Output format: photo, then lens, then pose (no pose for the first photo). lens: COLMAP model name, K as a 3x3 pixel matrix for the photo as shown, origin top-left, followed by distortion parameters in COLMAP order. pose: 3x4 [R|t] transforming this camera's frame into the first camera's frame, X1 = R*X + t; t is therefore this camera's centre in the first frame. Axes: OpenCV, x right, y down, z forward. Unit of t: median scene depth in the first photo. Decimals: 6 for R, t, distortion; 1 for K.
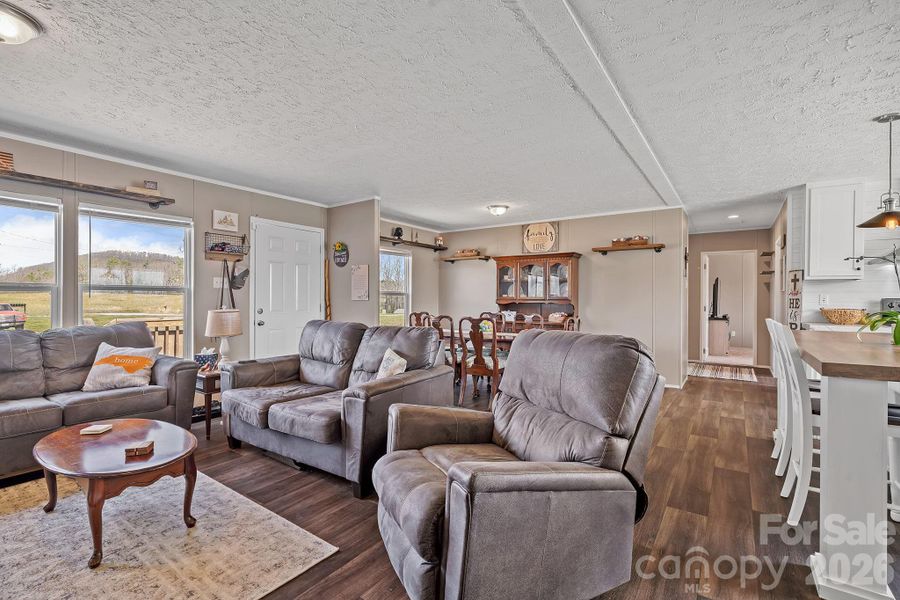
lens RADIAL K [[406.9, 0, 452.5], [0, 406.9, 296.5], [0, 0, 1]] dist [-0.006982, 0.001147]
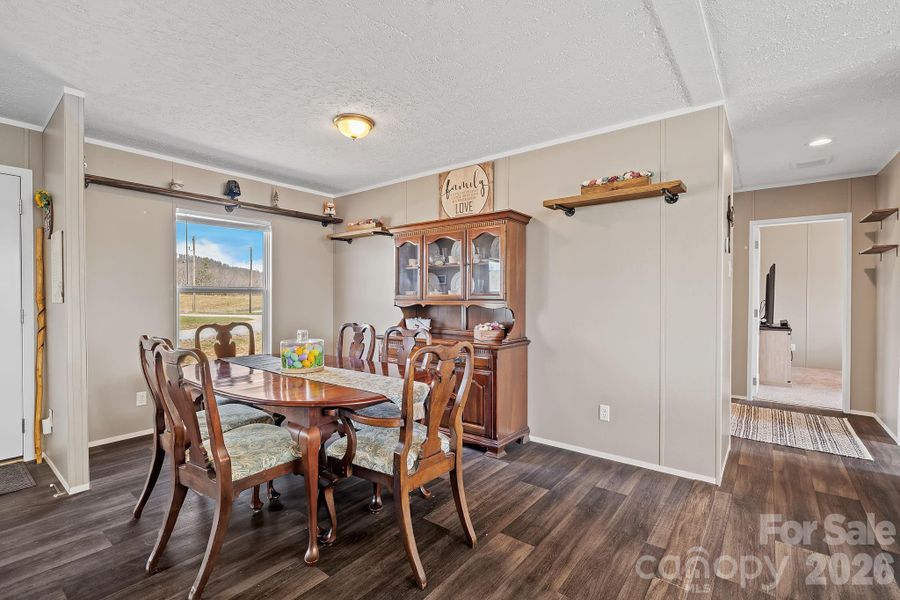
lens RADIAL K [[406.9, 0, 449.7], [0, 406.9, 300.1], [0, 0, 1]] dist [-0.006982, 0.001147]
pose [[0.998241, -0.003126, -0.059200, 0.245133], [0.003821, 0.999925, 0.011637, 0.002073], [0.059159, -0.011843, 0.998178, 0.452432]]
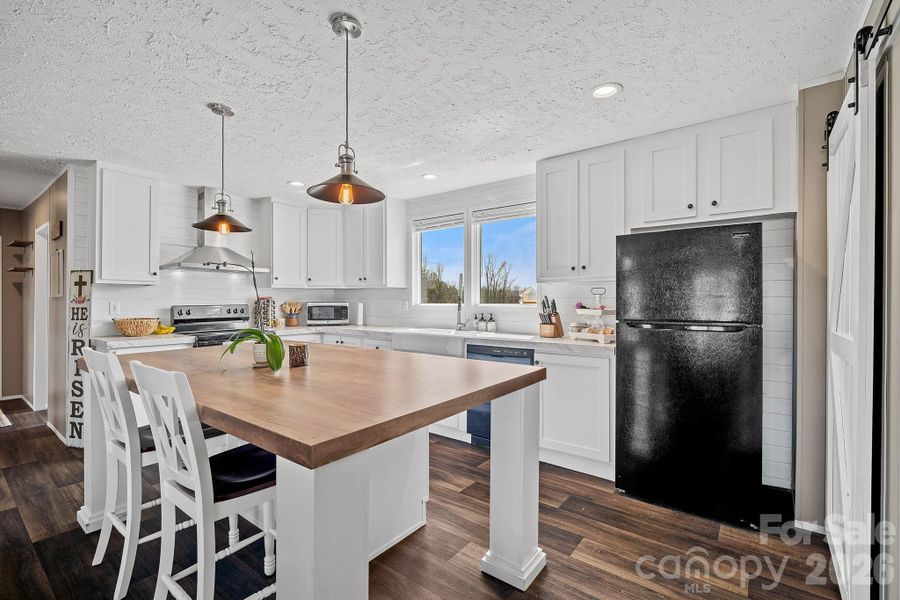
lens RADIAL K [[406.9, 0, 448.6], [0, 406.9, 300.4], [0, 0, 1]] dist [-0.006982, 0.001147]
pose [[0.051819, -0.007370, 0.998629, 0.092871], [-0.003911, 0.999964, 0.007582, -0.012685], [-0.998649, -0.004299, 0.051788, 0.205558]]
